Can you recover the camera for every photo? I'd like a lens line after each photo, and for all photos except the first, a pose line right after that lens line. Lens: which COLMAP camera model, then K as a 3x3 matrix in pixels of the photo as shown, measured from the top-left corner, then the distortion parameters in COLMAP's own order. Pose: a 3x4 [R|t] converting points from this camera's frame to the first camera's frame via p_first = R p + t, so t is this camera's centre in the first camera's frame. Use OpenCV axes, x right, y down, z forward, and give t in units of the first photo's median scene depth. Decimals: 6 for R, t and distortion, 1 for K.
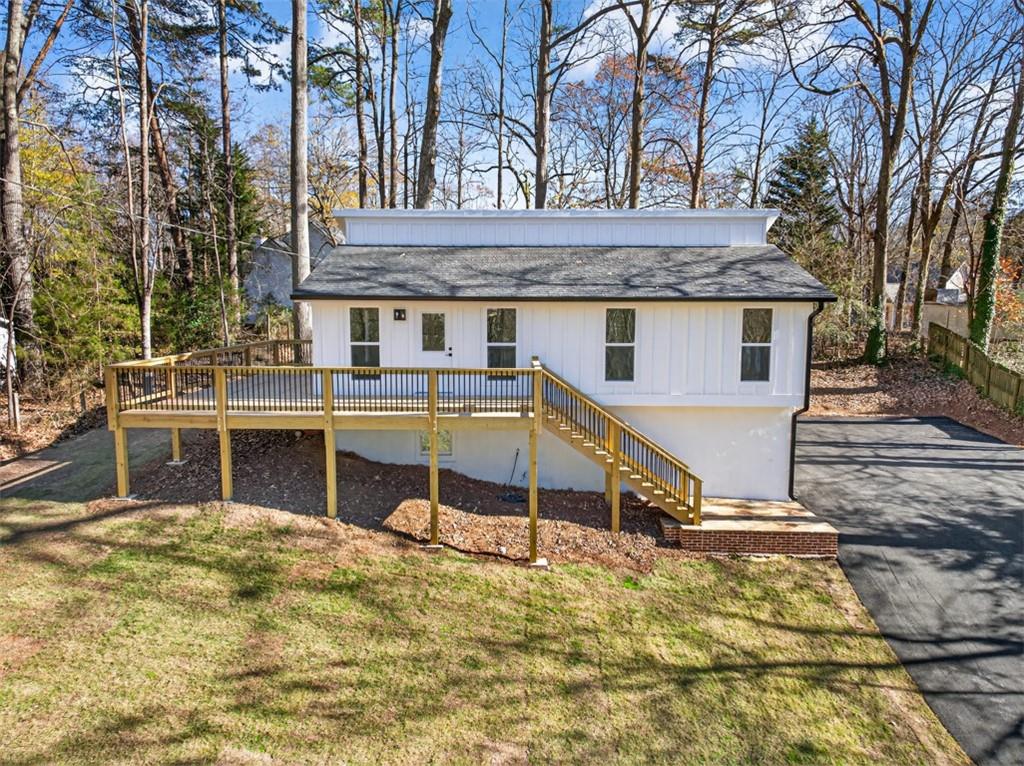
lens RADIAL K [[710.2, 0, 511.7], [0, 710.2, 383.2], [0, 0, 1]] dist [-0.001323, 0.006058]
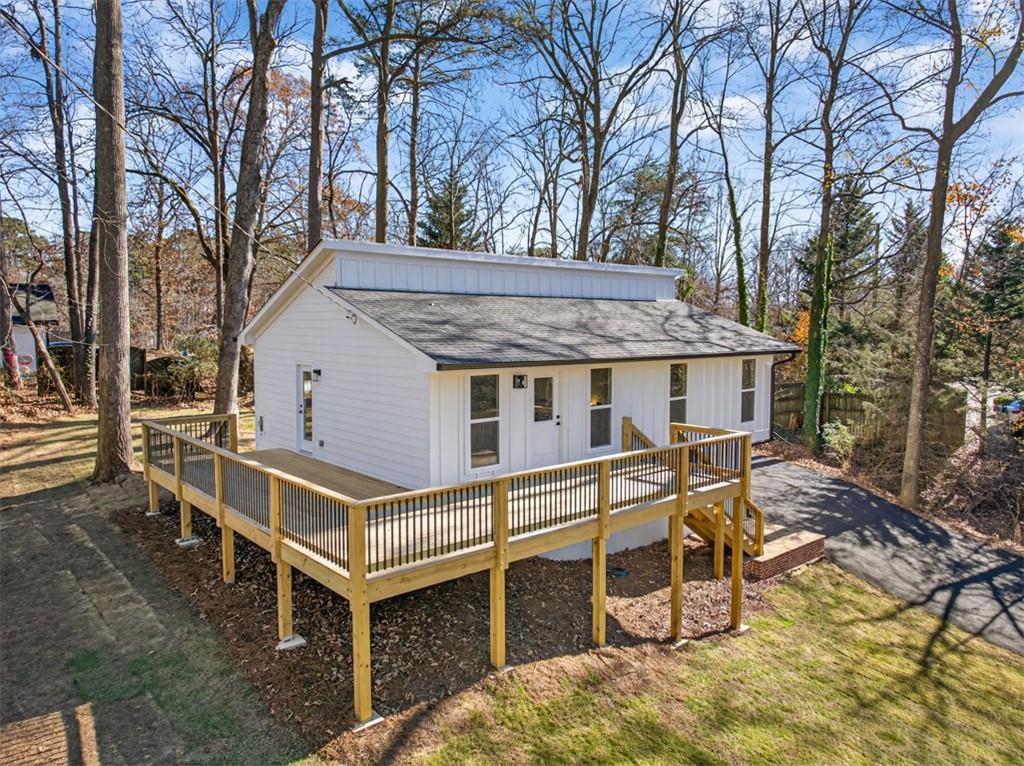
lens RADIAL K [[710.2, 0, 511.6], [0, 710.2, 382.1], [0, 0, 1]] dist [-0.001323, 0.006058]
pose [[0.730889, -0.054292, 0.680334, -0.906133], [0.075547, 0.997141, -0.001587, -0.118373], [-0.678303, 0.052557, 0.732901, 0.494120]]
